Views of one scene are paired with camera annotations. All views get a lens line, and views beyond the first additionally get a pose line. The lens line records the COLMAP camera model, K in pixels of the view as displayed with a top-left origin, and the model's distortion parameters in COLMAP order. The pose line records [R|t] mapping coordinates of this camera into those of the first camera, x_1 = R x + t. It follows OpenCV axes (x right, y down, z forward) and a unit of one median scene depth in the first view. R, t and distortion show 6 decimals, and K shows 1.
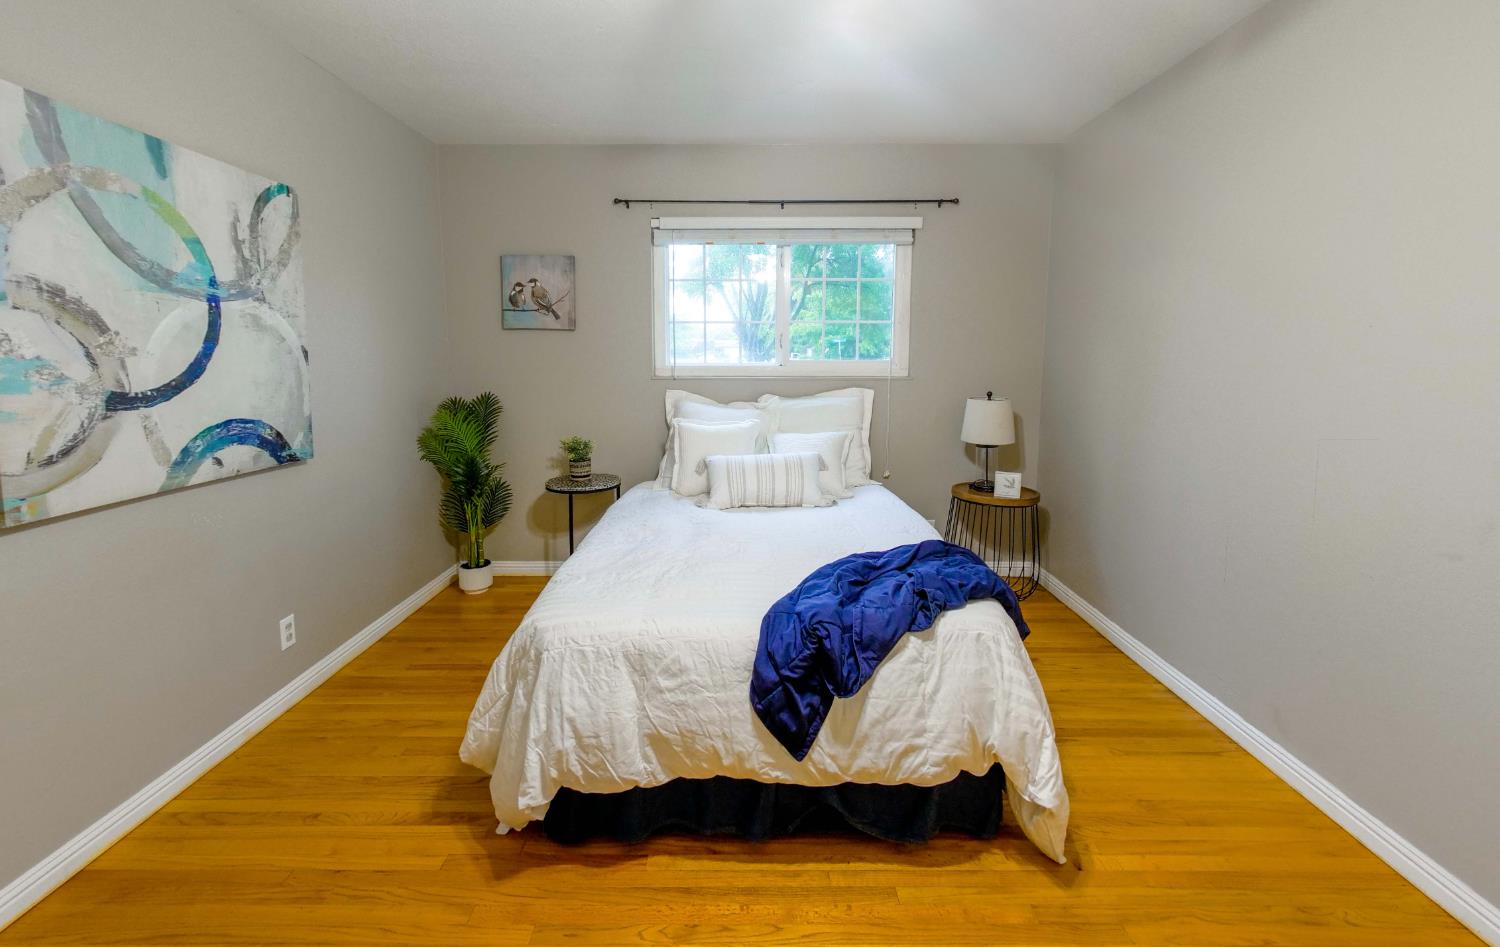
lens RADIAL K [[597.4, 0, 751.6], [0, 597.4, 547.4], [0, 0, 1]] dist [0.002141, -0.000315]
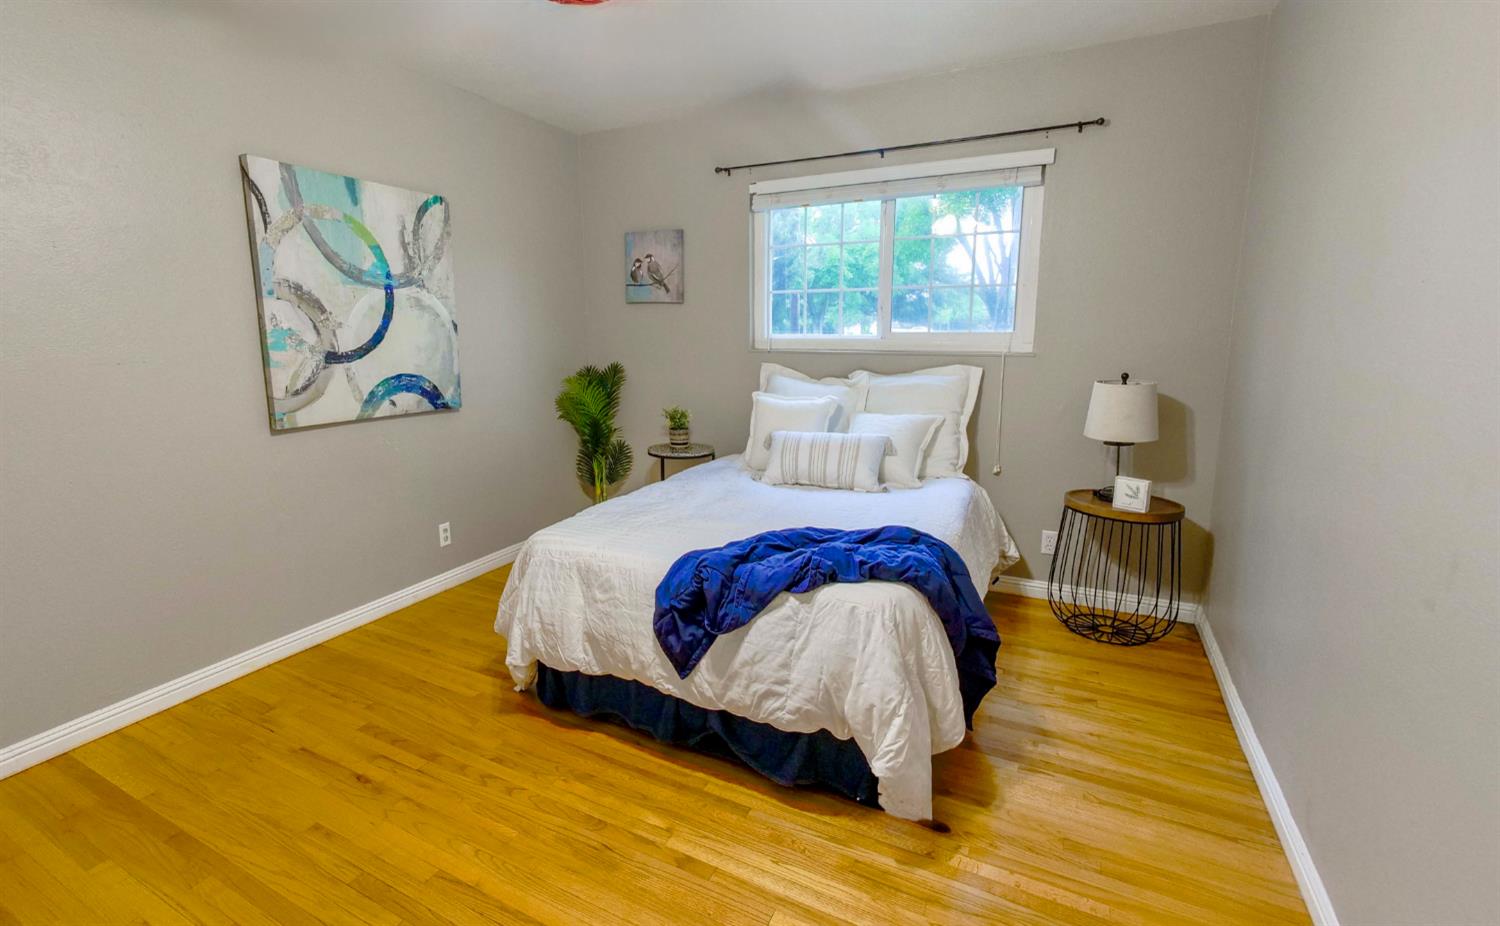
lens RADIAL K [[634.7, 0, 677.8], [0, 634.7, 642.7], [0, 0, 1]] dist [0.001886, -0.000314]
pose [[0.871342, 0.215135, -0.440999, 0.599288], [-0.147684, 0.972068, 0.182412, 0.048181], [0.467924, -0.093814, 0.878775, -0.131296]]
